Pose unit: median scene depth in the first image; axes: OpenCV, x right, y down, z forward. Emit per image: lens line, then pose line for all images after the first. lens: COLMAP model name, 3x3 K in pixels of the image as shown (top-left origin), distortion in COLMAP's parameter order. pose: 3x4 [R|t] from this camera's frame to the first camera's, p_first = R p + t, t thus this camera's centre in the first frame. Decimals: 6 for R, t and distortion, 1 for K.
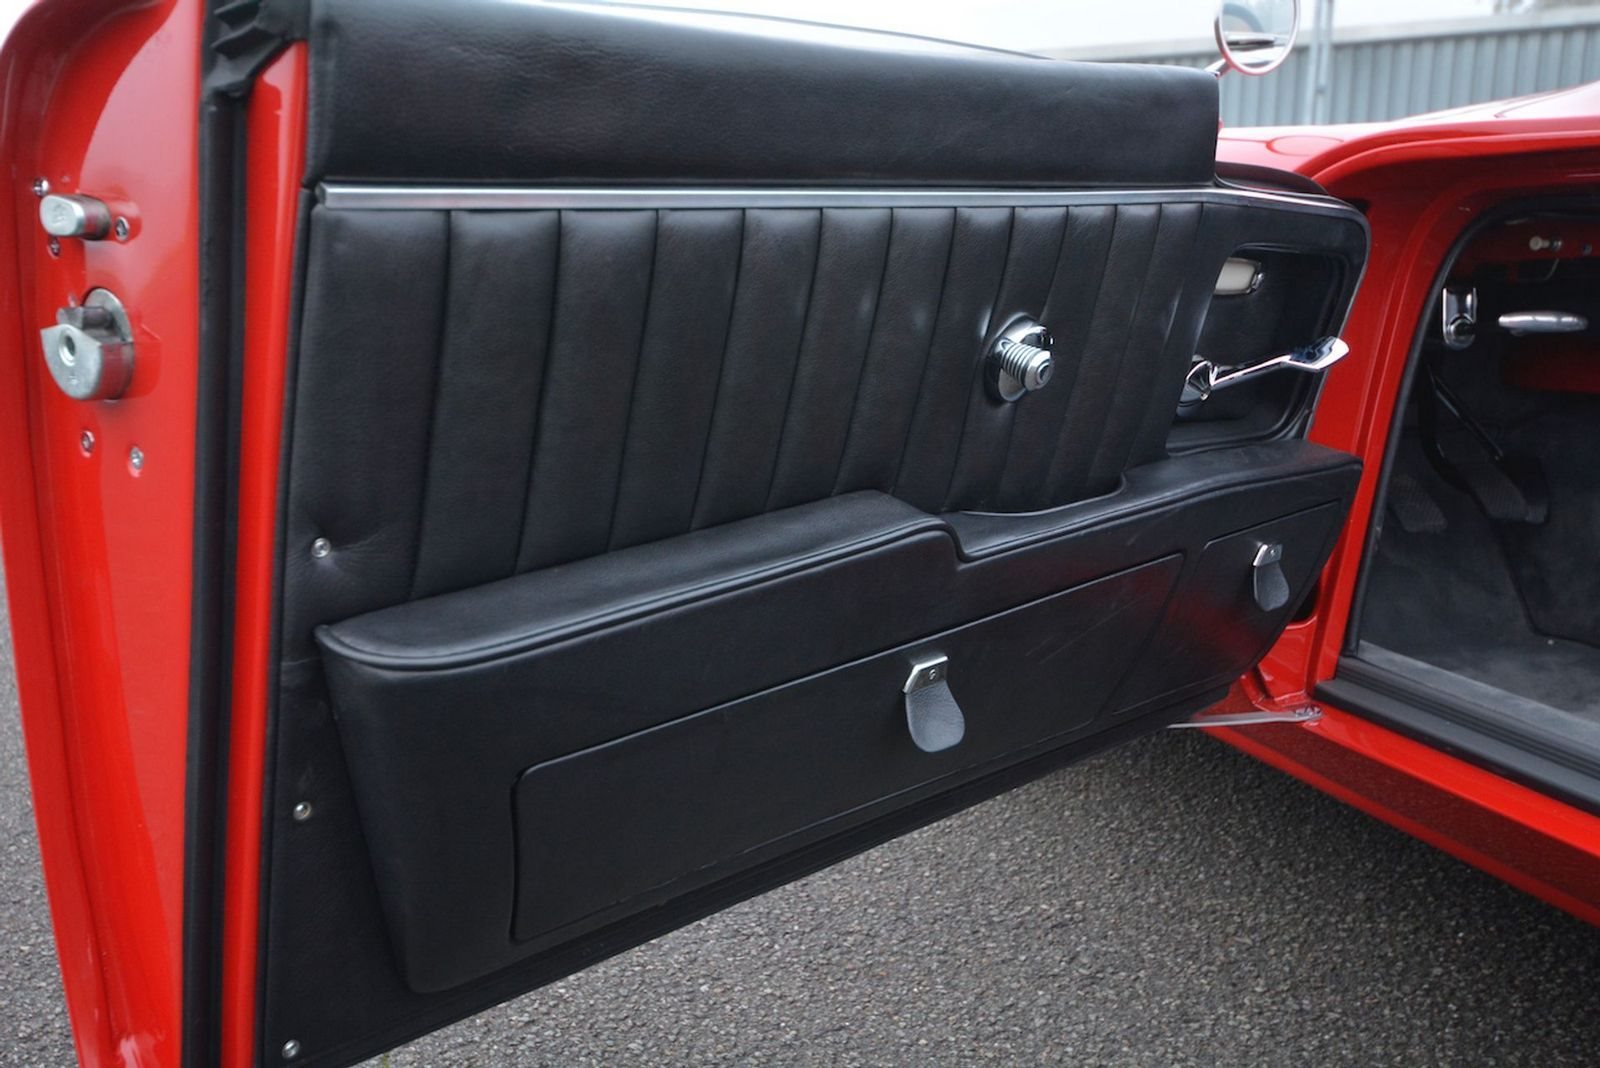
lens RADIAL K [[1368.5, 0, 800.0], [0, 1368.5, 534.0], [0, 0, 1]] dist [0.005210, -0.002147]
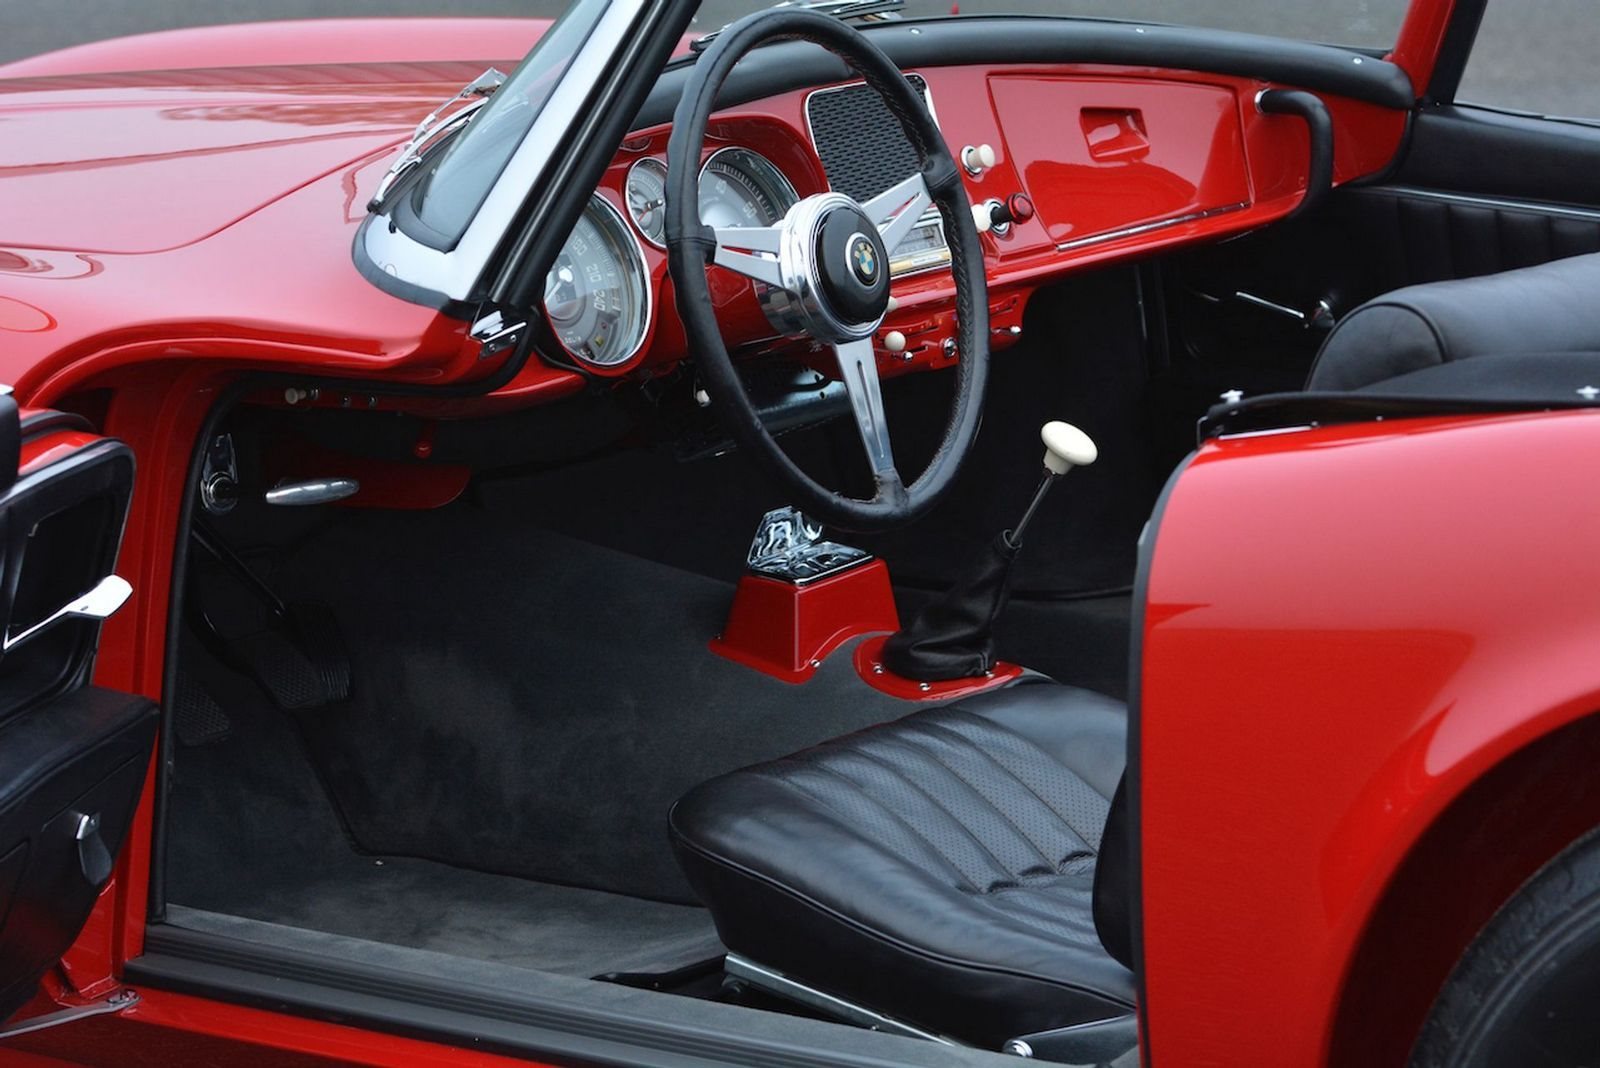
lens RADIAL K [[5678.8, 0, 800.0], [0, 5678.8, 534.0], [0, 0, 1]] dist [-0.195399, -3.639942]
pose [[0.834900, -0.124676, 0.536095, -1.035472], [0.129977, 0.991119, 0.028074, -0.181542], [-0.534834, 0.046241, 0.843691, -2.015350]]
